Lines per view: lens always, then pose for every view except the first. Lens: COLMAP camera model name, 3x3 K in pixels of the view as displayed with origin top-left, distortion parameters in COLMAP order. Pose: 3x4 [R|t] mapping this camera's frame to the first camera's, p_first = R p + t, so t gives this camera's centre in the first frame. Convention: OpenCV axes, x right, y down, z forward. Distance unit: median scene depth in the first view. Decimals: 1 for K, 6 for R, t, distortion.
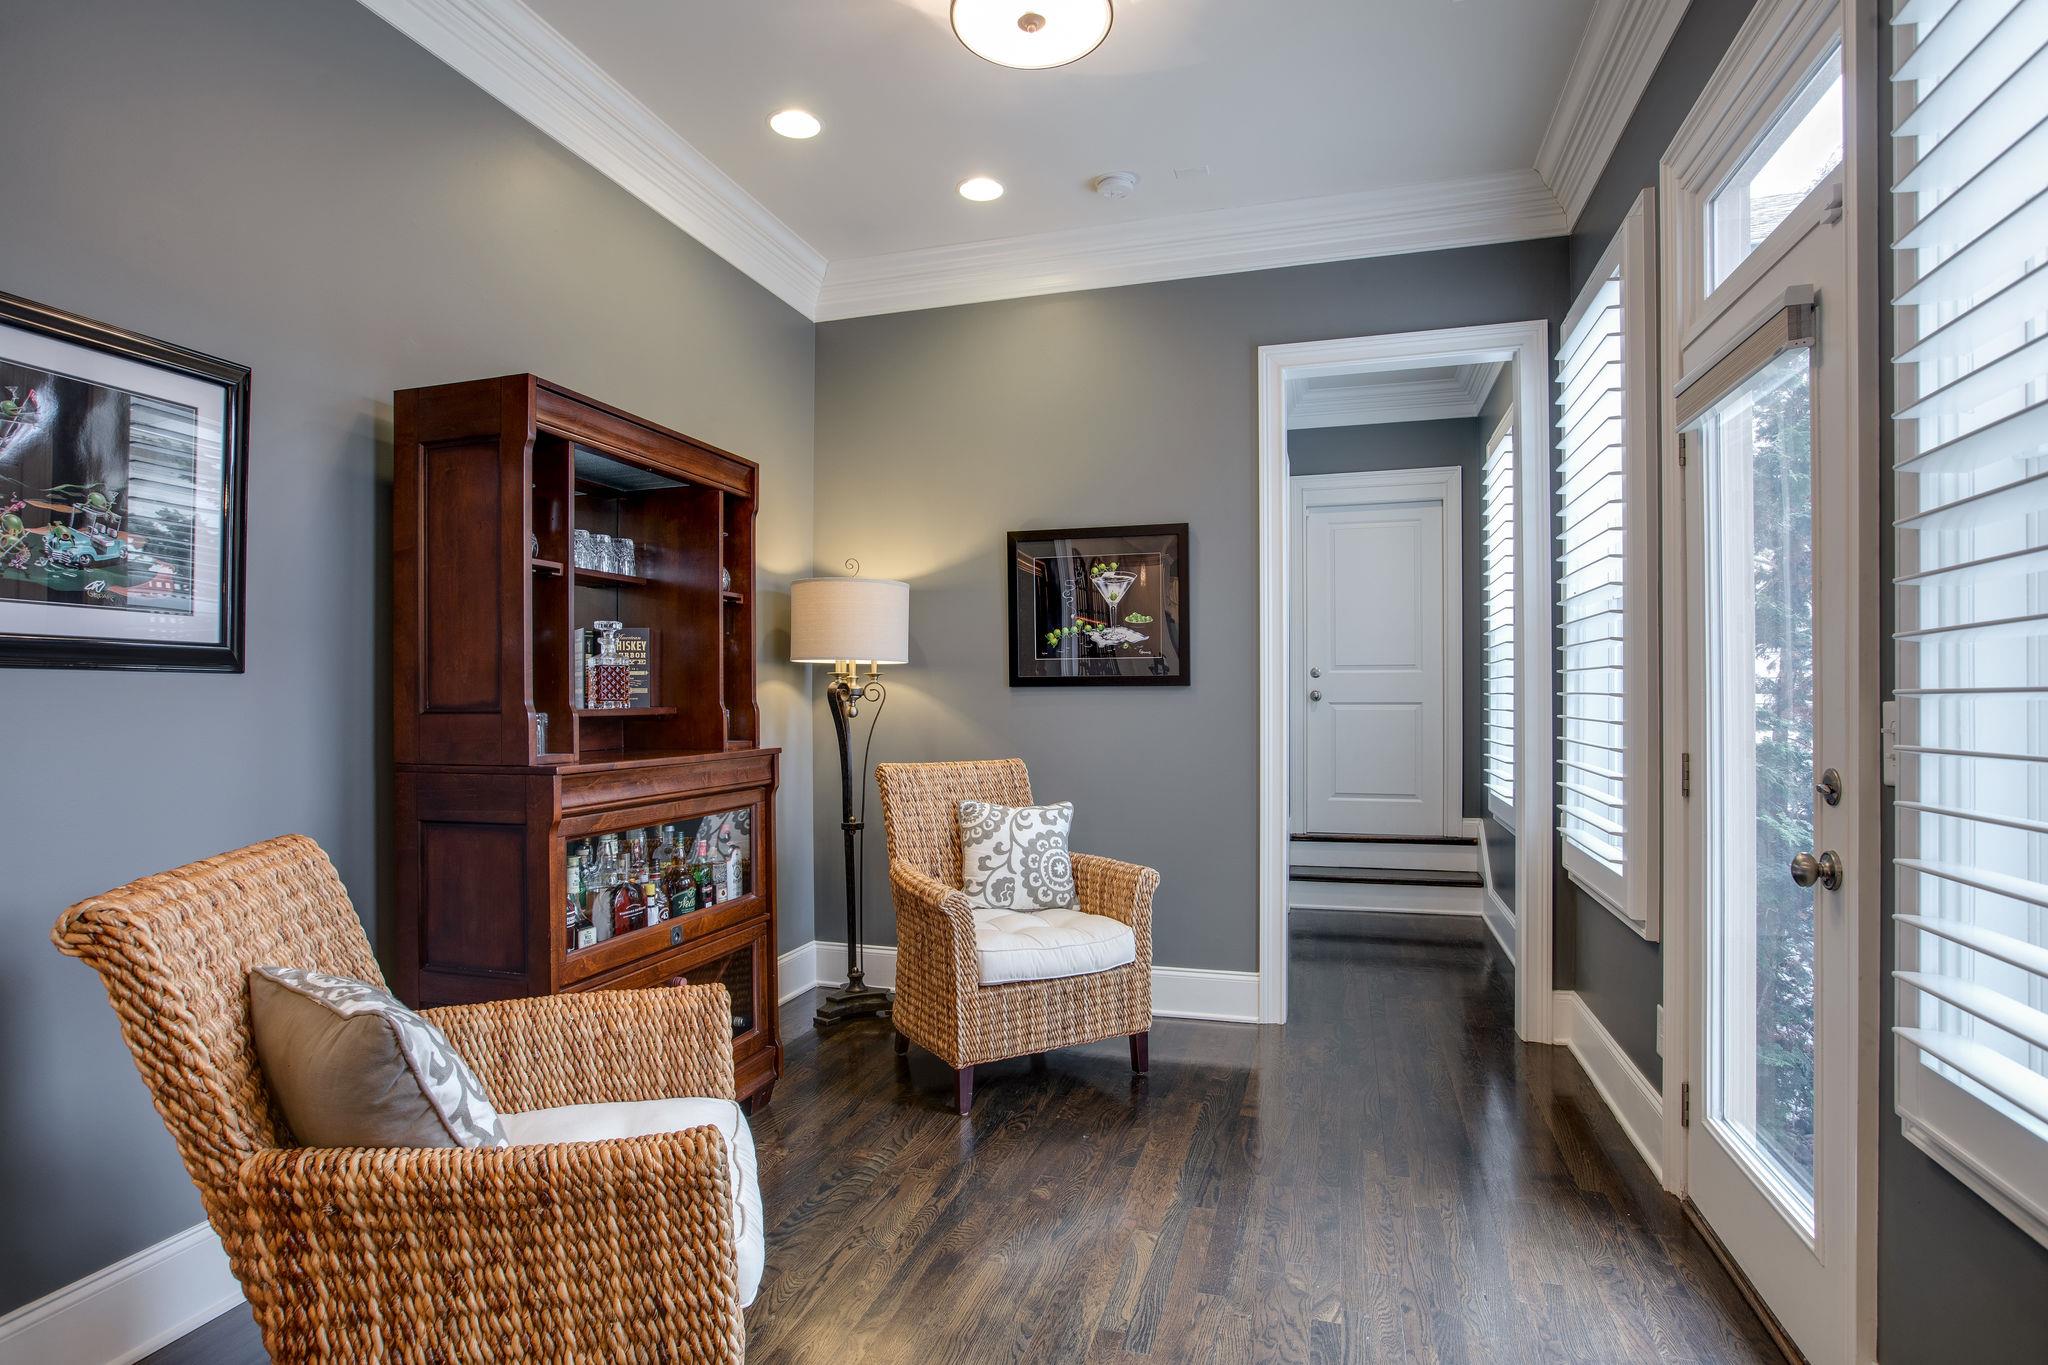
lens RADIAL K [[1052.5, 0, 1011.8], [0, 1052.5, 693.3], [0, 0, 1]] dist [-0.017839, 0.003623]
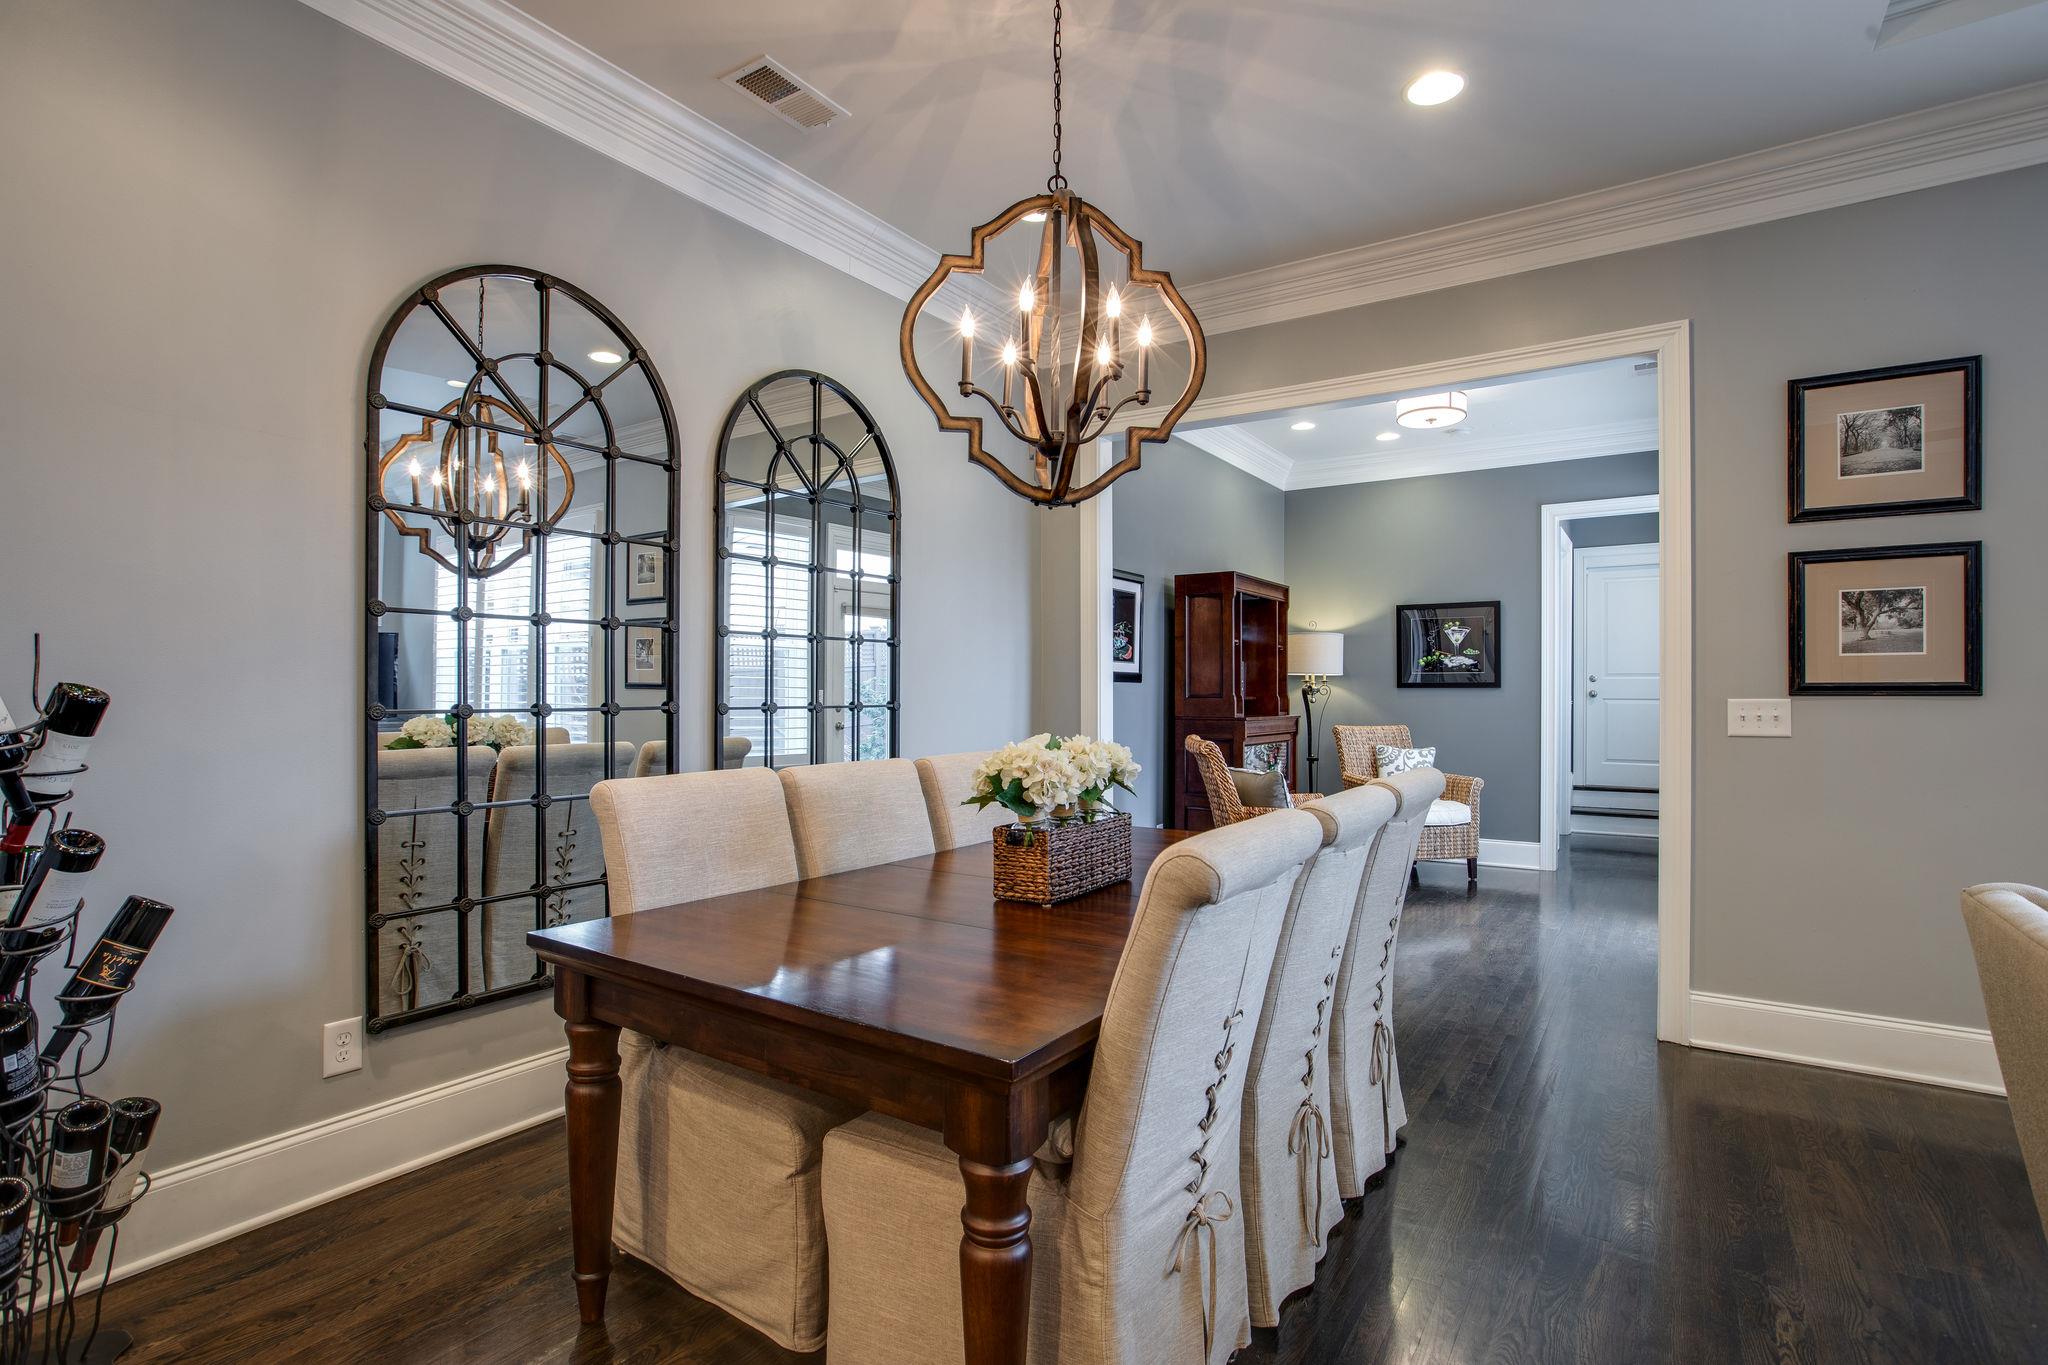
lens RADIAL K [[992.6, 0, 1030.7], [0, 992.6, 692.4], [0, 0, 1]] dist [-0.021482, 0.004663]
pose [[0.962106, 0.005159, -0.272628, -0.195250], [-0.004698, 0.999986, 0.002346, 0.000995], [0.272637, -0.000976, 0.962117, -1.149192]]
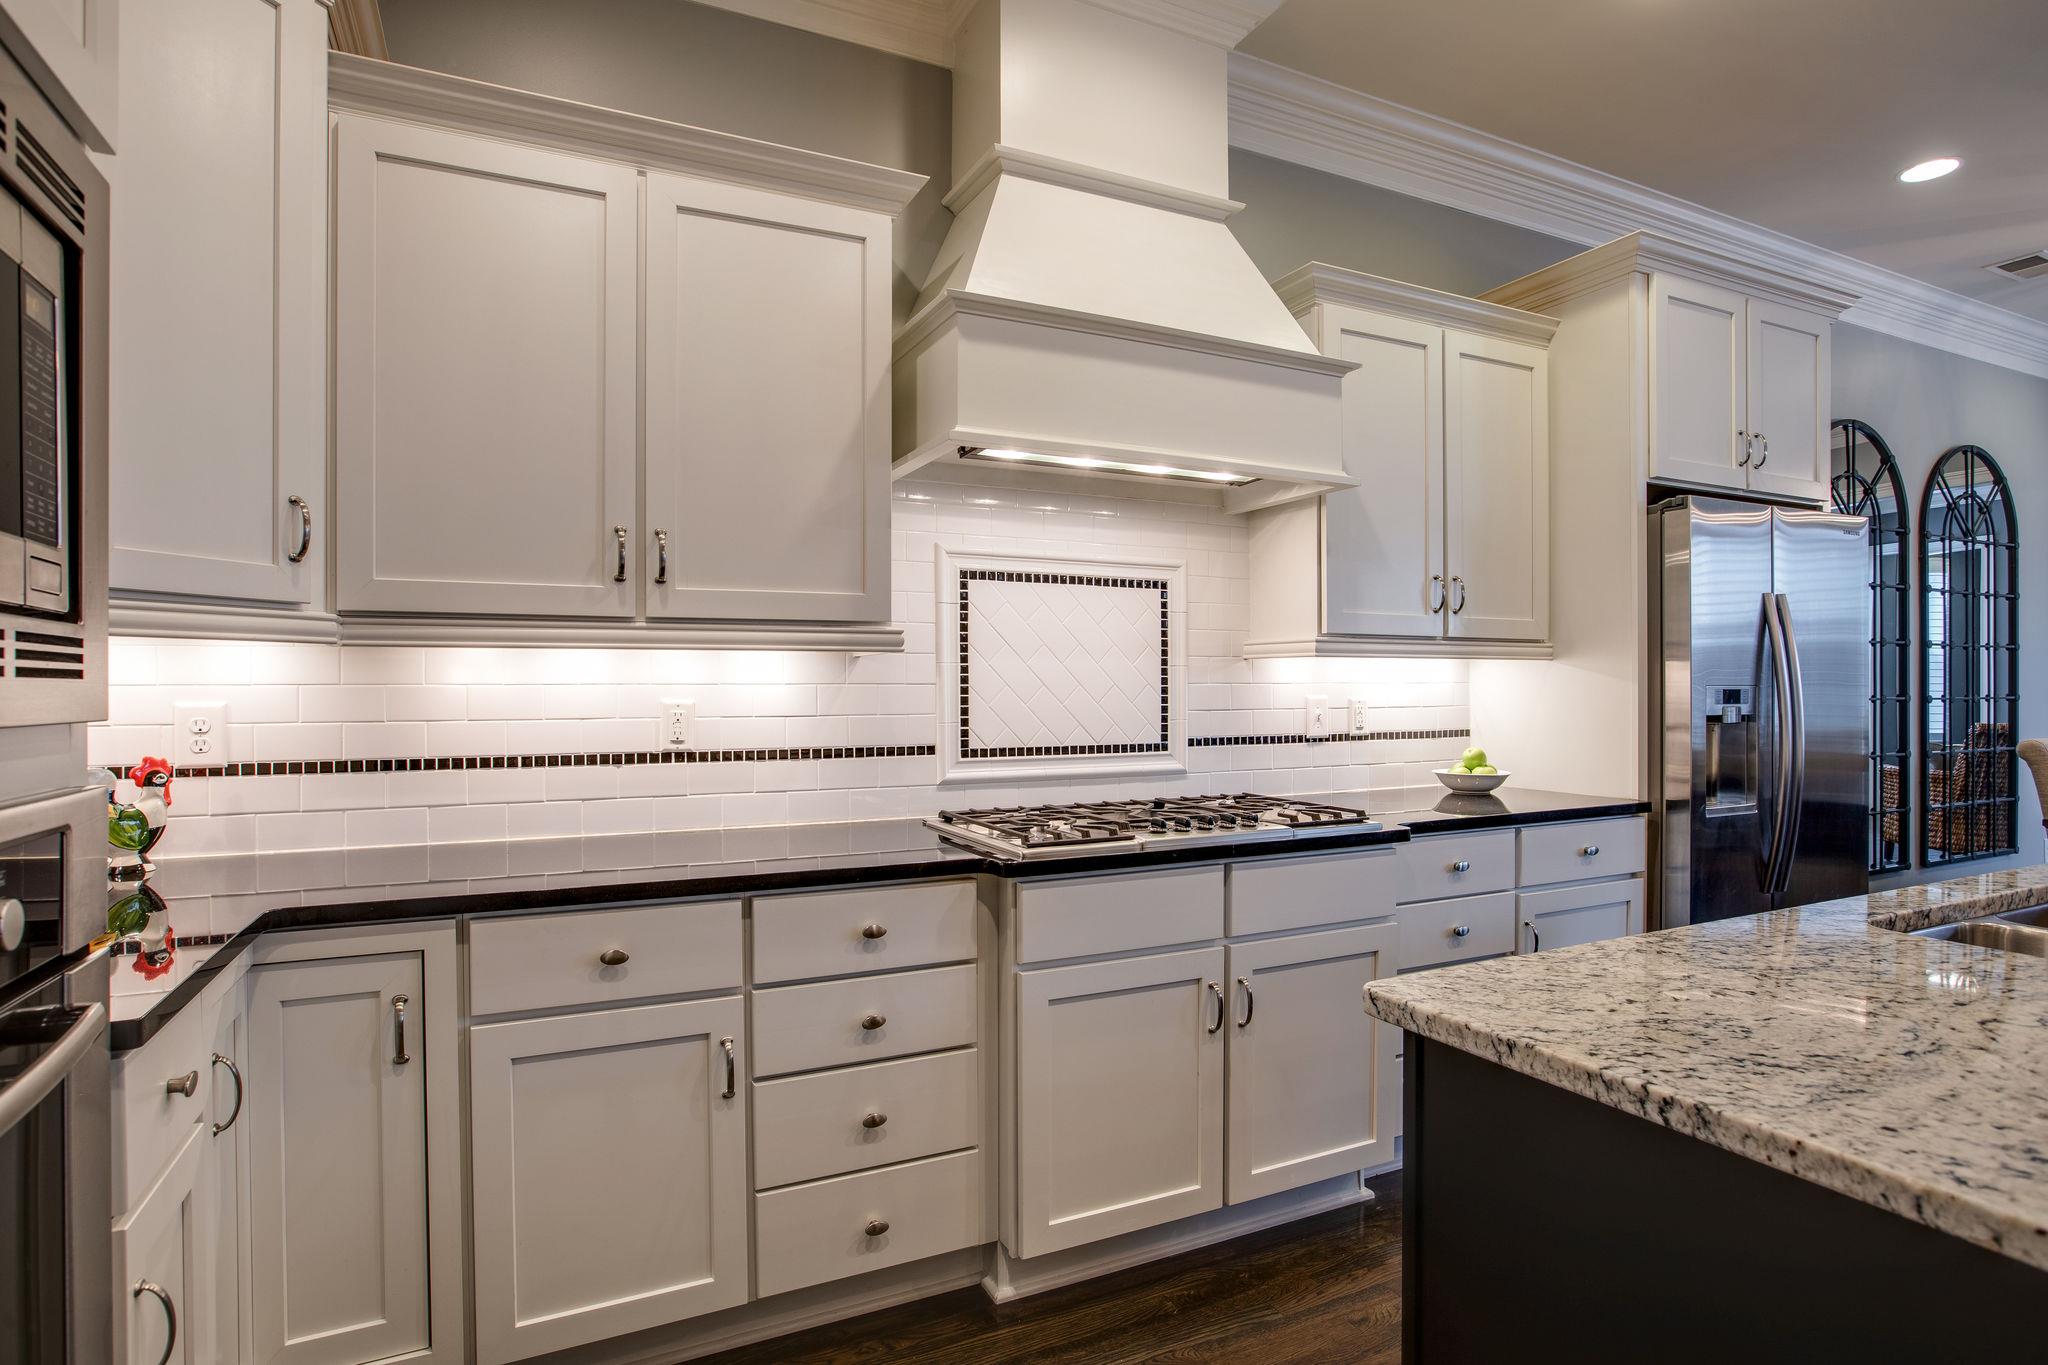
lens RADIAL K [[1084.6, 0, 1029.8], [0, 1084.6, 684.4], [0, 0, 1]] dist [-0.024719, 0.015908]
pose [[0.702787, -0.002025, -0.711397, -0.600324], [0.002625, 0.999997, -0.000254, -0.002704], [0.711395, -0.001689, 0.702790, -2.299584]]
